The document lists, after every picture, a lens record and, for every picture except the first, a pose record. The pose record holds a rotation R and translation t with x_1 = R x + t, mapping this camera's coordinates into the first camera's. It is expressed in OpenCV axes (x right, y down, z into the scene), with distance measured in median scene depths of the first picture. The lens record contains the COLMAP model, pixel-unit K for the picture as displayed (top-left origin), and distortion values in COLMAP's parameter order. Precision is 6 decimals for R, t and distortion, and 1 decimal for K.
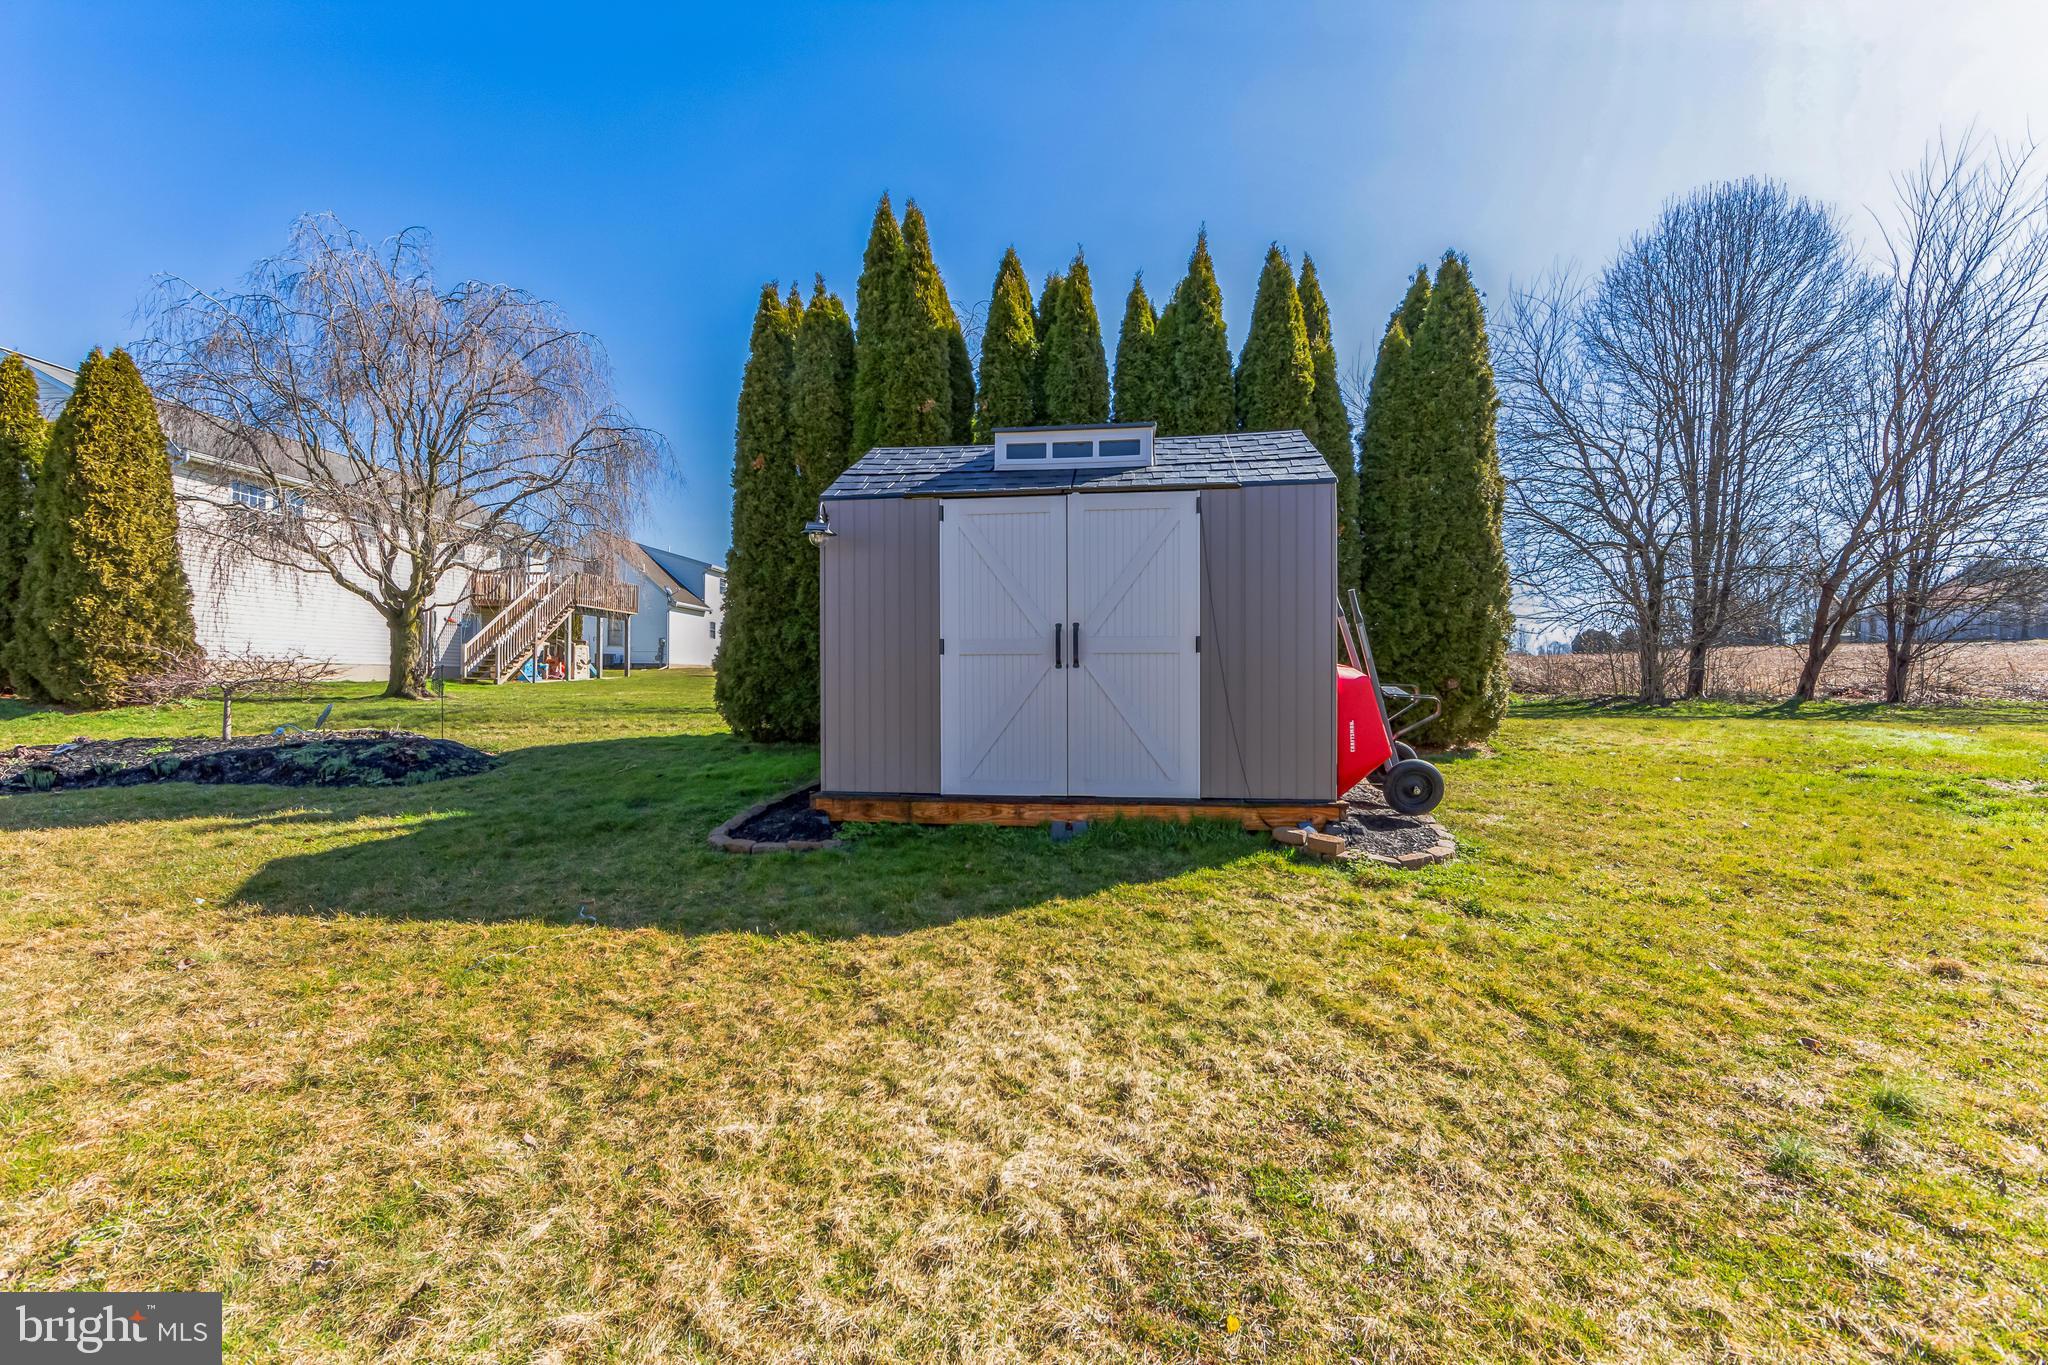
lens RADIAL K [[819.0, 0, 921.5], [0, 819.0, 678.2], [0, 0, 1]] dist [-0.003510, -0.000695]
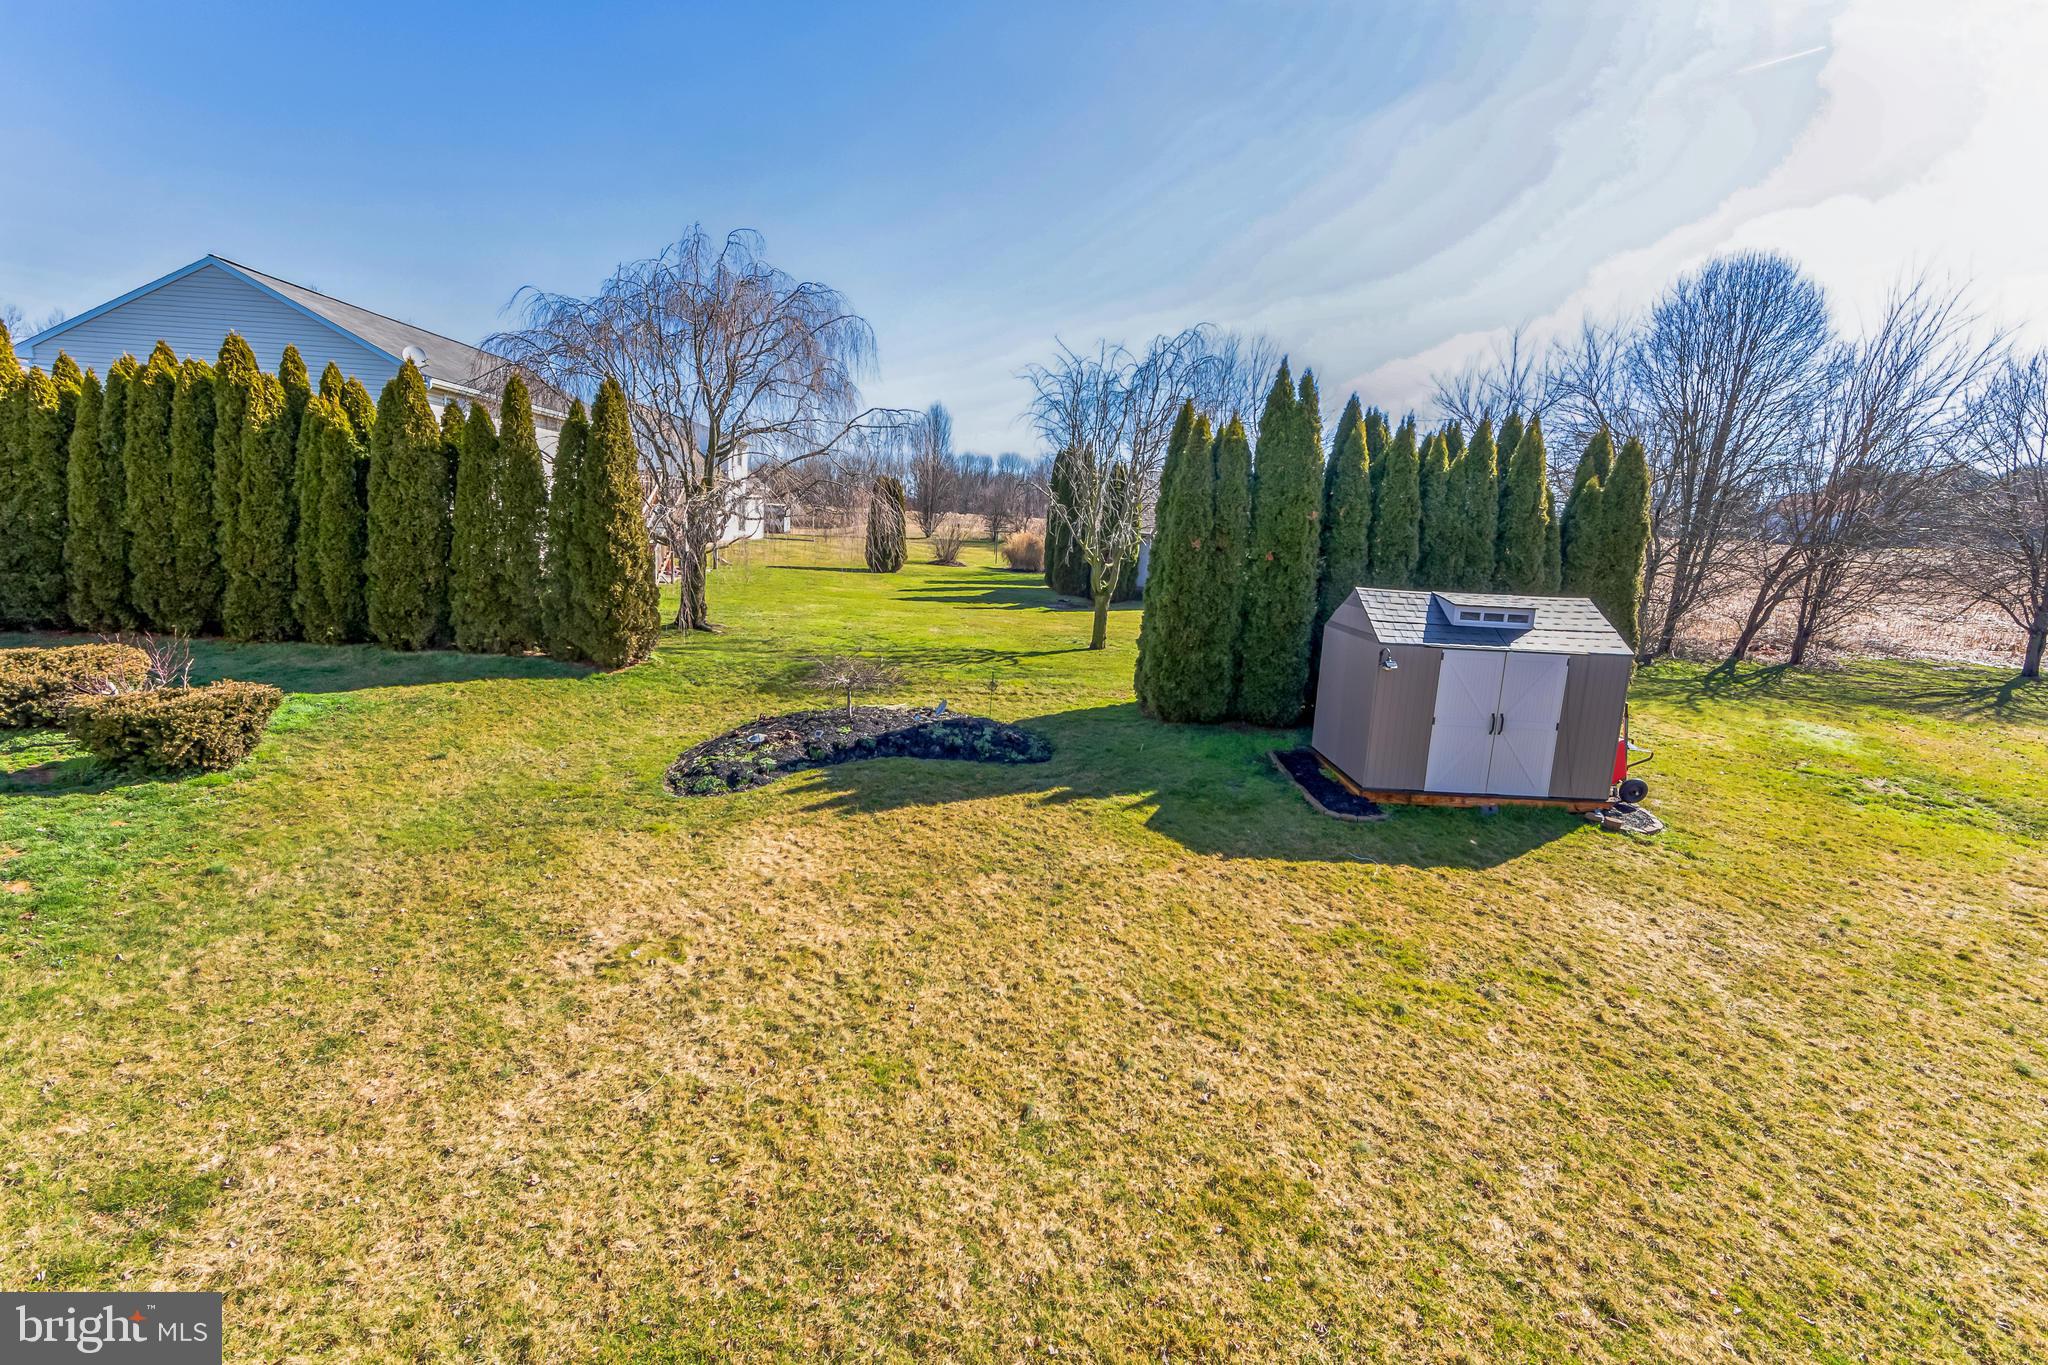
lens RADIAL K [[811.8, 0, 1011.0], [0, 811.8, 678.9], [0, 0, 1]] dist [0.000432, -0.000042]
pose [[0.991729, 0.025934, 0.125702, -1.310139], [-0.044996, 0.987467, 0.151274, -0.410606], [-0.120203, -0.155679, 0.980467, -0.857260]]
